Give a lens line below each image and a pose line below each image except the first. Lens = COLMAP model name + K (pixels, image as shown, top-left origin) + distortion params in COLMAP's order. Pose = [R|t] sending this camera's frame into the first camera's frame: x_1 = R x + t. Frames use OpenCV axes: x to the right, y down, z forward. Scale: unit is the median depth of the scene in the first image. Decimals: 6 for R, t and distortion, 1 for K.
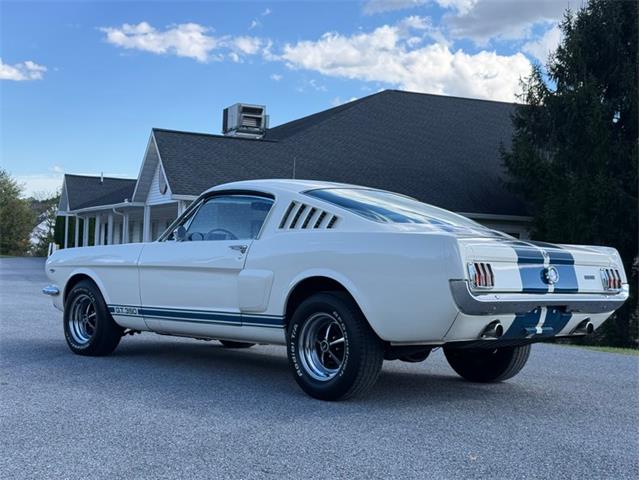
lens RADIAL K [[894.4, 0, 320.0], [0, 894.4, 240.0], [0, 0, 1]] dist [0.120589, -0.076235]
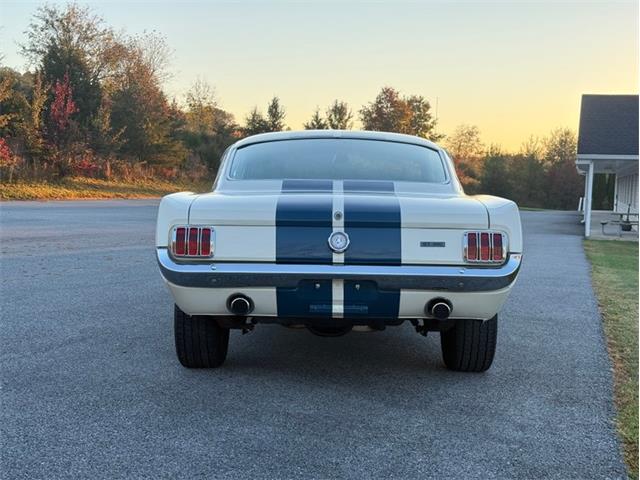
lens RADIAL K [[894.4, 0, 320.0], [0, 894.4, 240.0], [0, 0, 1]] dist [0.120589, -0.076235]
pose [[0.727623, 0.000070, -0.685978, 0.755973], [0.024813, 0.999343, 0.026422, 0.016229], [0.685529, -0.036247, 0.727143, 0.402434]]
